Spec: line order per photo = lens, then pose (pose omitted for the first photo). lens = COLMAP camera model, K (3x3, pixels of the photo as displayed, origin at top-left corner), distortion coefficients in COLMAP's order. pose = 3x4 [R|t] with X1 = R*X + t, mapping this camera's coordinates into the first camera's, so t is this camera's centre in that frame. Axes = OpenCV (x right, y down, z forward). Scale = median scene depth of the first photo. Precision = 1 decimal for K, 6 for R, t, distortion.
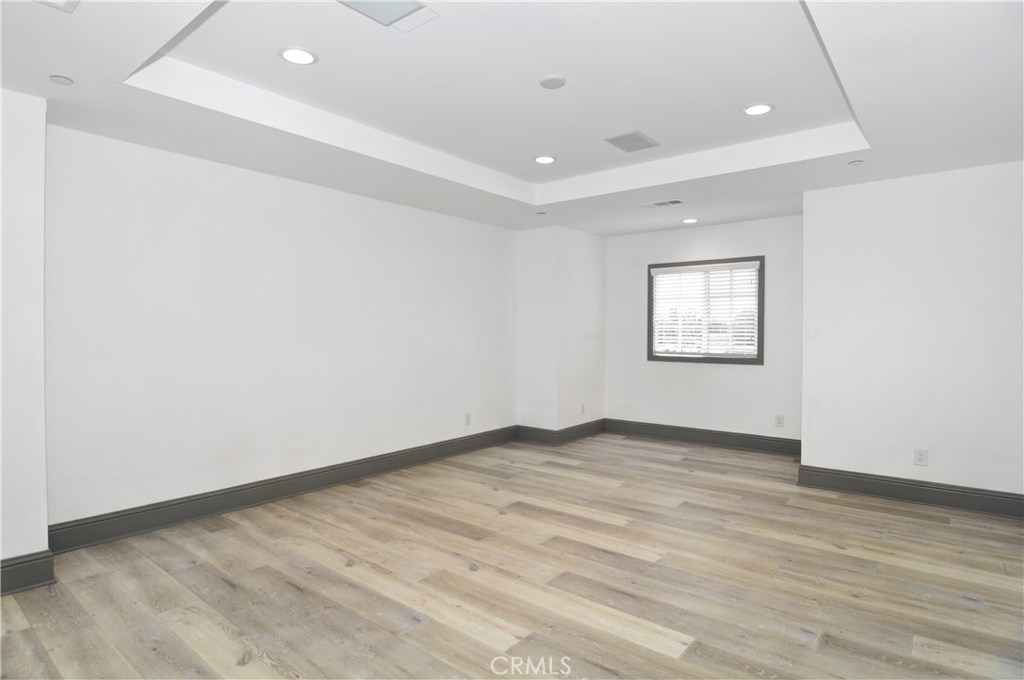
lens RADIAL K [[547.9, 0, 509.7], [0, 547.9, 330.8], [0, 0, 1]] dist [-0.010833, -0.005071]
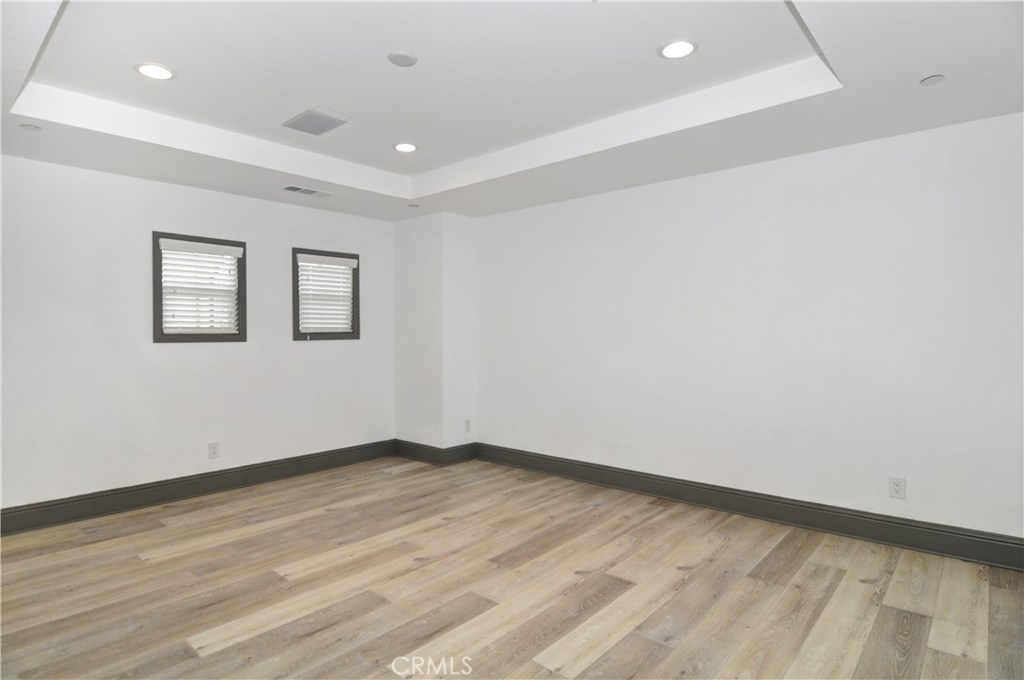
lens RADIAL K [[547.9, 0, 515.9], [0, 547.9, 343.9], [0, 0, 1]] dist [-0.010833, -0.005071]
pose [[-0.034698, 0.022003, -0.999156, 0.761769], [0.002876, 0.999756, 0.021917, -0.003917], [0.999394, -0.002113, -0.034753, 0.955762]]
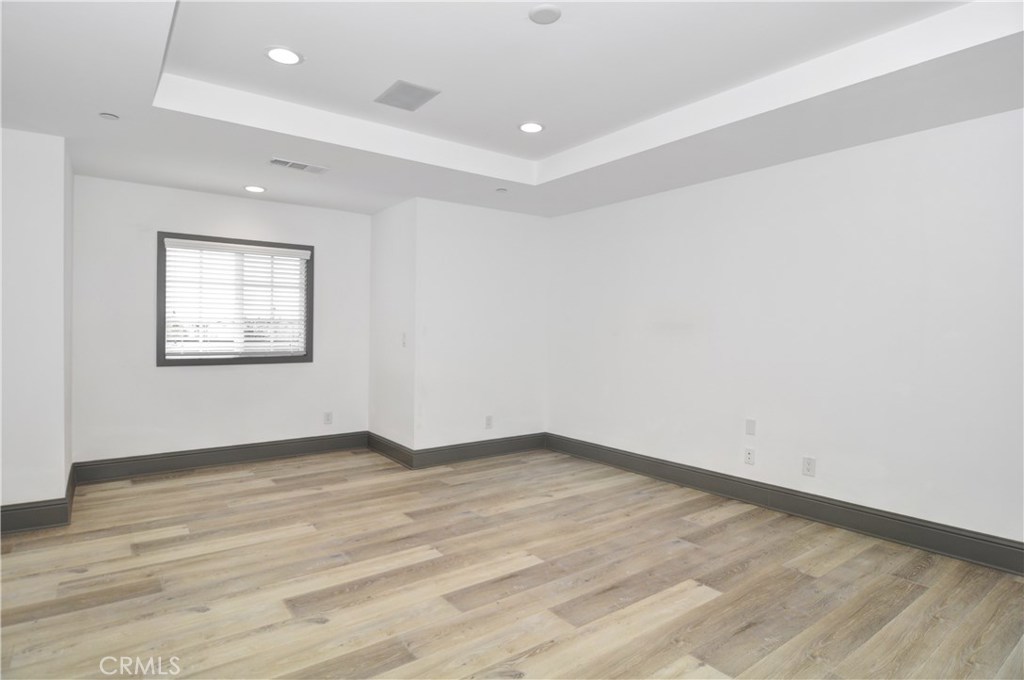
lens RADIAL K [[547.9, 0, 515.0], [0, 547.9, 341.8], [0, 0, 1]] dist [-0.010833, -0.005071]
pose [[0.242631, -0.021956, 0.969870, -0.557648], [-0.006093, 0.999690, 0.024155, 0.003931], [-0.970100, -0.011770, 0.242421, 0.656512]]
